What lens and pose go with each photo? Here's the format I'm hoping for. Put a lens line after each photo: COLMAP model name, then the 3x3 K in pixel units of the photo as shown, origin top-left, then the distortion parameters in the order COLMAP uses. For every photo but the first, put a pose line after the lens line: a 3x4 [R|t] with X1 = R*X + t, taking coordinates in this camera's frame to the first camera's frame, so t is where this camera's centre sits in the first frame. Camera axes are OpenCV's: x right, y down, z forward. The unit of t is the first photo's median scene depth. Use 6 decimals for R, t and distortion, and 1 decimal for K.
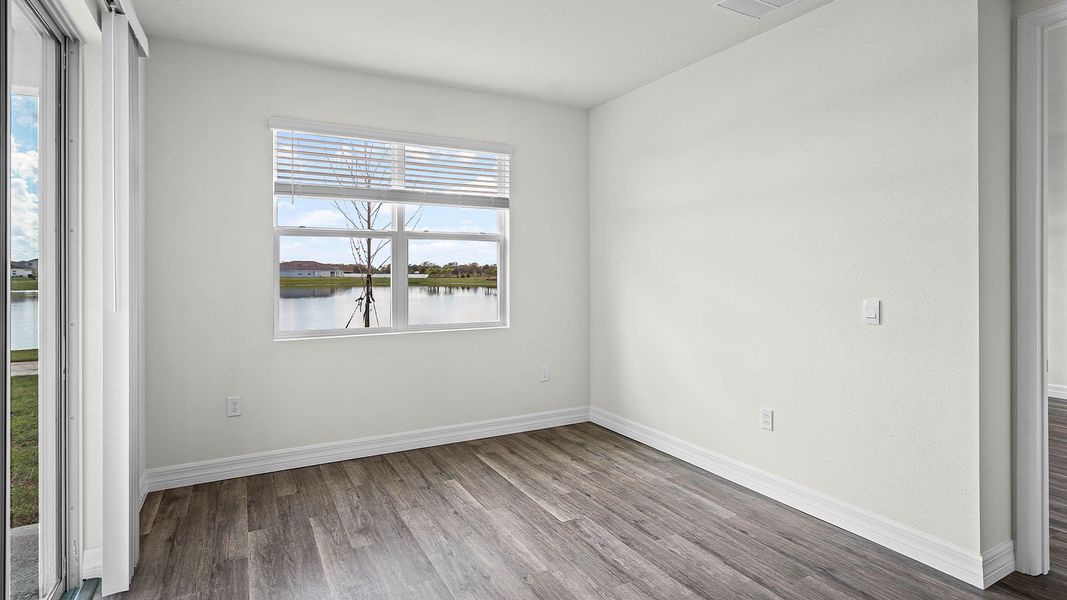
lens RADIAL K [[547.4, 0, 538.2], [0, 547.4, 275.9], [0, 0, 1]] dist [0.002012, 0.003819]
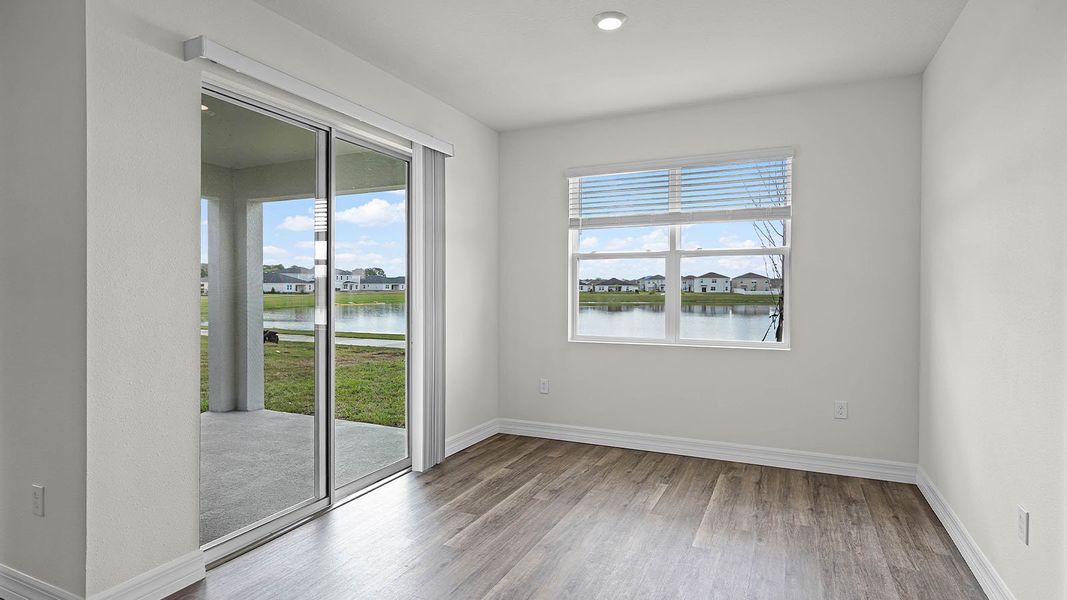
lens RADIAL K [[547.4, 0, 534.4], [0, 547.4, 304.0], [0, 0, 1]] dist [0.002012, 0.003819]
pose [[0.595468, 0.023545, -0.803034, 0.513321], [-0.006819, 0.999683, 0.024254, -0.001314], [0.803350, -0.008967, 0.595439, 0.159868]]
